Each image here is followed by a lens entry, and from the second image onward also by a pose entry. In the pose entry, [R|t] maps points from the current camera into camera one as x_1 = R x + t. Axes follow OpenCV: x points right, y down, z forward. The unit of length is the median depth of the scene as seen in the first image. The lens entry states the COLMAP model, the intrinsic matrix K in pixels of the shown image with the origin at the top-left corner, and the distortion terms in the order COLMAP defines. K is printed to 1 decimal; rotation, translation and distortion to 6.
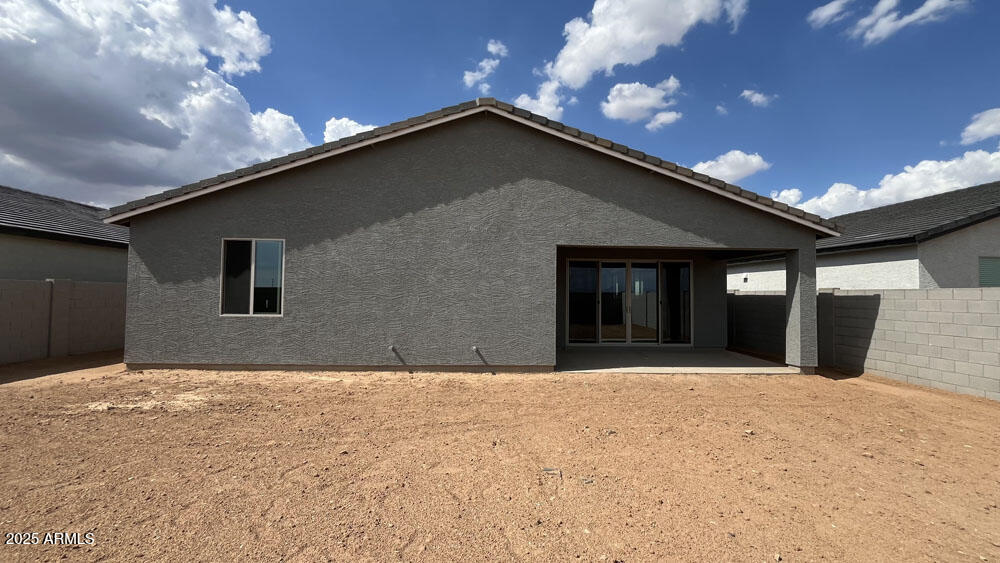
lens RADIAL K [[430.1, 0, 501.0], [0, 430.1, 283.5], [0, 0, 1]] dist [-0.004475, 0.000409]
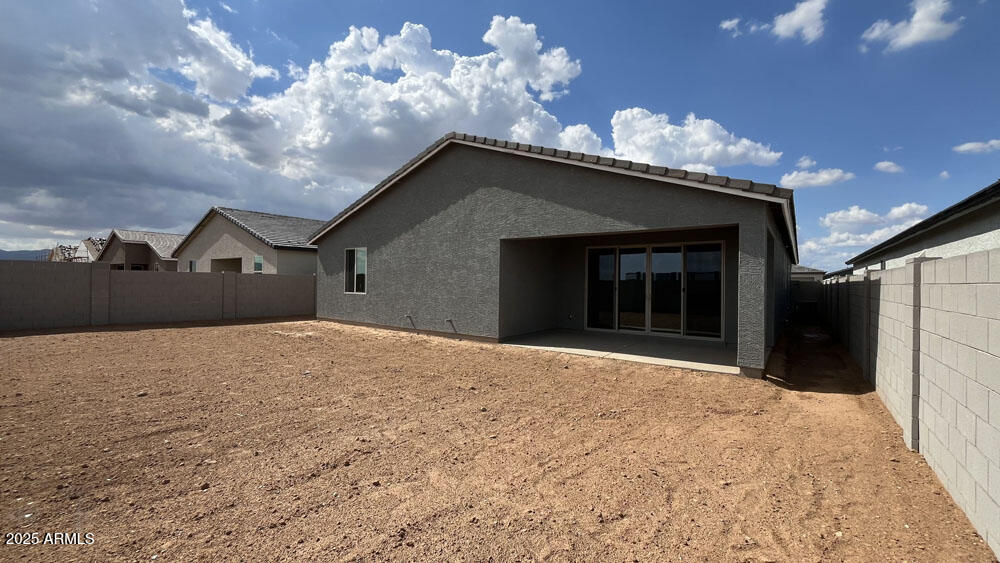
lens RADIAL K [[430.1, 0, 500.2], [0, 430.1, 280.1], [0, 0, 1]] dist [-0.004475, 0.000409]
pose [[0.754077, -0.005932, -0.656759, 0.924878], [0.012868, 0.999901, 0.005743, 0.018509], [0.656660, -0.012782, 0.754079, 0.084675]]
